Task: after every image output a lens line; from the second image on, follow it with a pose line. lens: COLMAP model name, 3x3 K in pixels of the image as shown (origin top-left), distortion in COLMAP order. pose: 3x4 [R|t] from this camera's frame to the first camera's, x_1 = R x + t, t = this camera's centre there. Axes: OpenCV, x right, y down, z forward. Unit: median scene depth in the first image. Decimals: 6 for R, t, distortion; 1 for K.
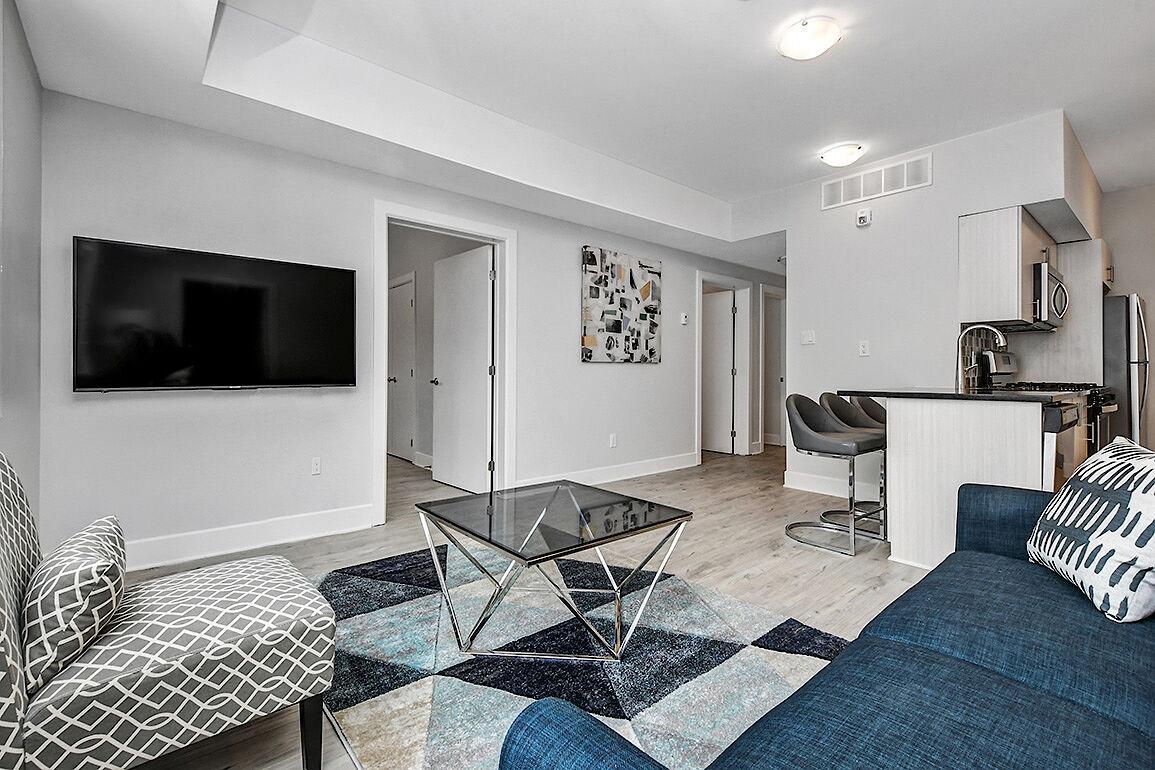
lens RADIAL K [[503.8, 0, 574.6], [0, 503.8, 370.6], [0, 0, 1]] dist [0.016002, -0.007128]
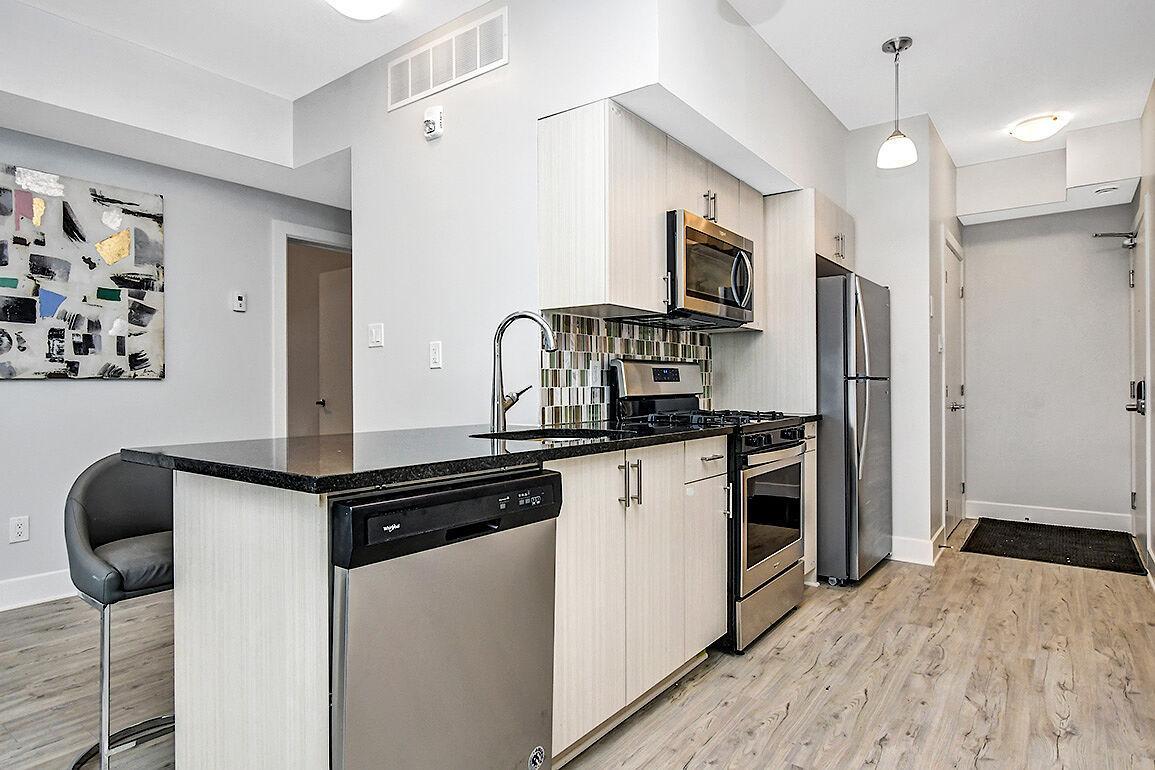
lens RADIAL K [[650.8, 0, 573.5], [0, 650.8, 382.7], [0, 0, 1]] dist [-0.016559, 0.009501]
pose [[0.975695, -0.005189, 0.219073, 0.493862], [0.004227, 0.999979, 0.004860, -0.013794], [-0.219093, -0.003816, 0.975696, 0.227980]]
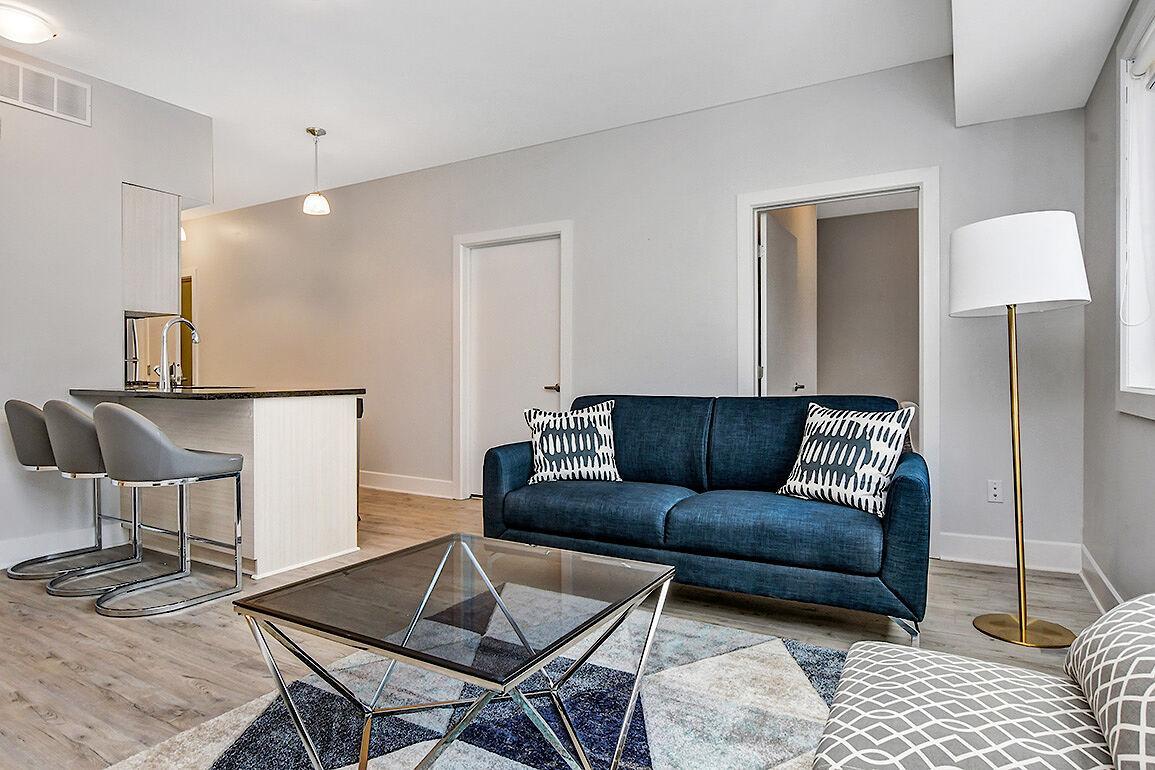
lens RADIAL K [[650.8, 0, 582.3], [0, 650.8, 373.8], [0, 0, 1]] dist [-0.016559, 0.009501]
pose [[-0.333922, -0.012435, 0.942519, -0.384653], [-0.009039, 0.999909, 0.009990, -0.004678], [-0.942557, -0.005184, -0.334004, 0.496584]]
